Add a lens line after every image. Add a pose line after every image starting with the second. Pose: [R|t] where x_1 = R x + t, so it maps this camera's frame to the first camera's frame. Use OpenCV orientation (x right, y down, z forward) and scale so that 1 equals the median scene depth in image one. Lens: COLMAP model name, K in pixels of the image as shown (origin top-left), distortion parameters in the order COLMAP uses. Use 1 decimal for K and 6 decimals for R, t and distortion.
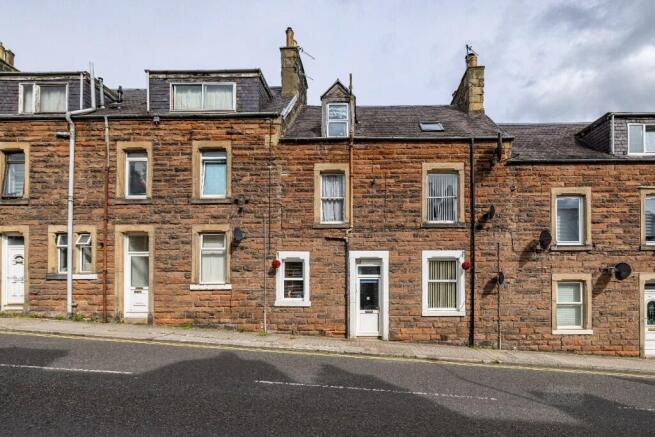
lens RADIAL K [[284.6, 0, 327.7], [0, 284.6, 216.2], [0, 0, 1]] dist [-0.000851, -0.000202]
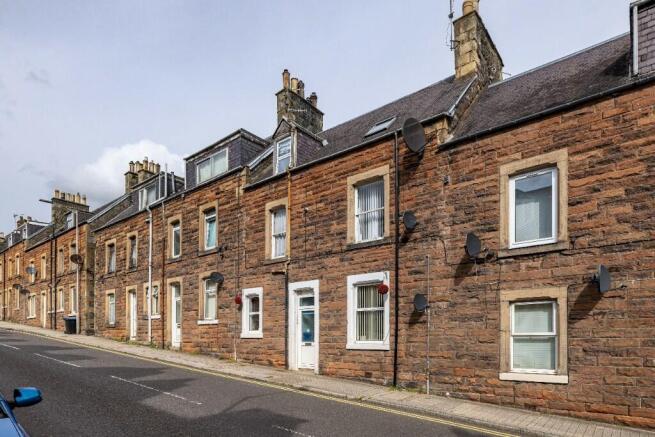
lens RADIAL K [[363.8, 0, 327.8], [0, 363.8, 220.4], [0, 0, 1]] dist [-0.004708, -0.001573]
pose [[0.789933, -0.186795, -0.584049, 0.977084], [0.153330, 0.982385, -0.106813, 0.061721], [0.593713, -0.005177, 0.804660, 0.039637]]
